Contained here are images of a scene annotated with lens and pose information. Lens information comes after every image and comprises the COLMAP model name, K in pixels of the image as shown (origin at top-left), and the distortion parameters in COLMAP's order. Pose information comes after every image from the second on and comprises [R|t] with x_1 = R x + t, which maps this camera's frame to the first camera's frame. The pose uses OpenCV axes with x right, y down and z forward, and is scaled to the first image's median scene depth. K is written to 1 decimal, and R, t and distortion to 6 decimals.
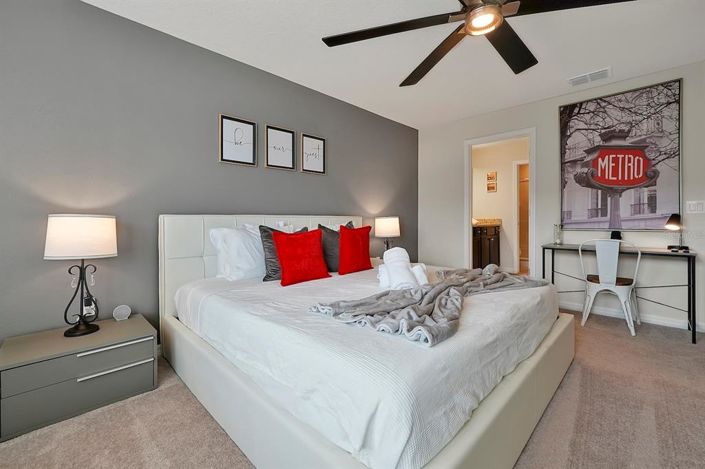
lens RADIAL K [[303.2, 0, 350.2], [0, 303.2, 222.4], [0, 0, 1]] dist [0.001296, -0.000001]
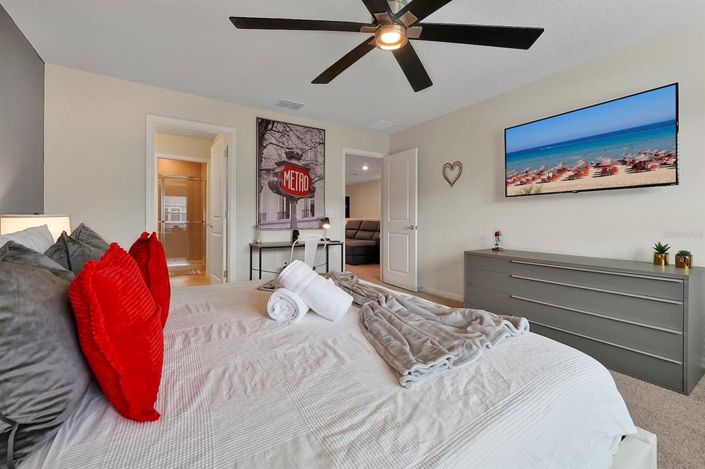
lens RADIAL K [[303.2, 0, 357.7], [0, 303.2, 219.2], [0, 0, 1]] dist [0.001296, -0.000001]
pose [[0.212204, 0.008405, 0.977189, -0.323819], [0.002773, 0.999954, -0.009203, -0.004445], [-0.977222, 0.004663, 0.212170, 0.451166]]
